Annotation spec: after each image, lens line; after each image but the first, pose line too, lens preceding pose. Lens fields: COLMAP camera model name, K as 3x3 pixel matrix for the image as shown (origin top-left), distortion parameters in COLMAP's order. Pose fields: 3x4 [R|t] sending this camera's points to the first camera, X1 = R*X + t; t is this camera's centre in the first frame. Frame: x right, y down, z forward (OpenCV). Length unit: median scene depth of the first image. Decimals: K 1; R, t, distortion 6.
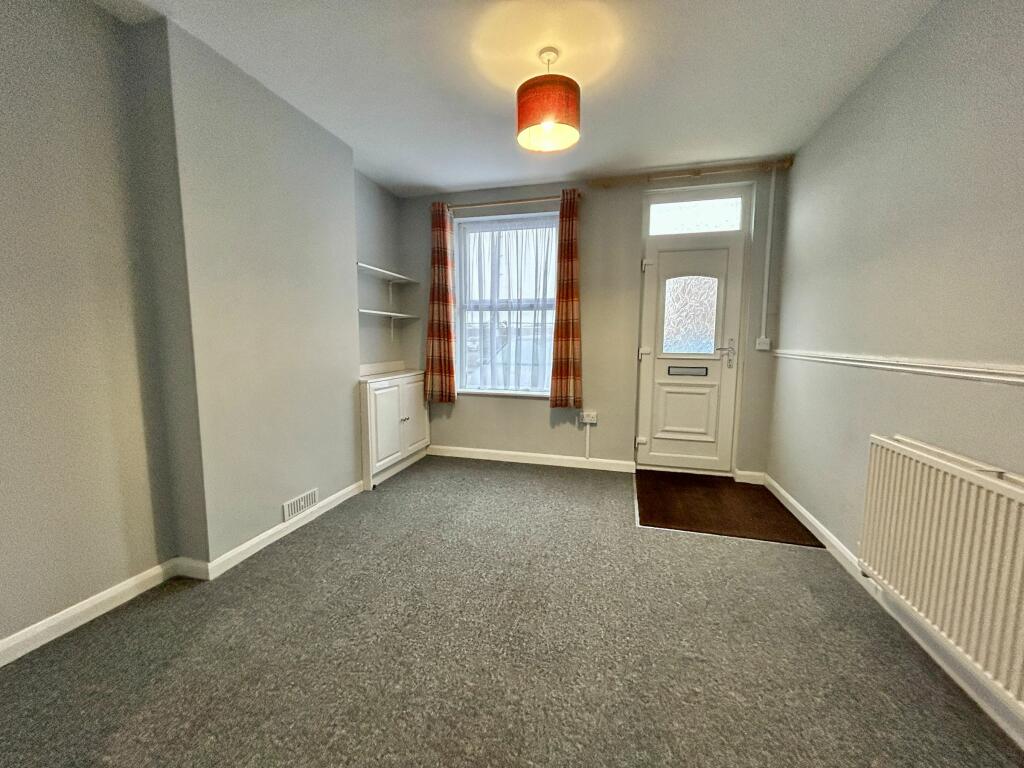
lens RADIAL K [[408.0, 0, 512.0], [0, 408.0, 384.0], [0, 0, 1]] dist [-0.000266, -0.000024]
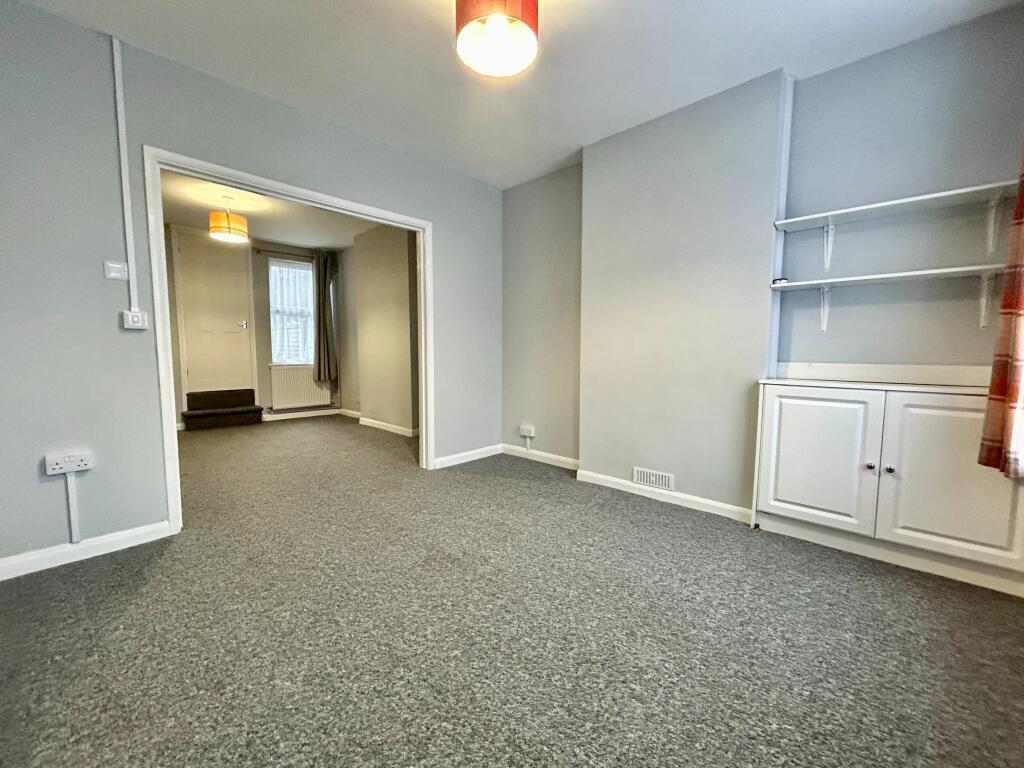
lens RADIAL K [[408.0, 0, 512.0], [0, 408.0, 384.0], [0, 0, 1]] dist [-0.000266, -0.000024]
pose [[-0.464919, 0.069586, -0.882614, 0.533745], [-0.100622, 0.986294, 0.130763, -0.055617], [0.879617, 0.149605, -0.451545, 0.980527]]
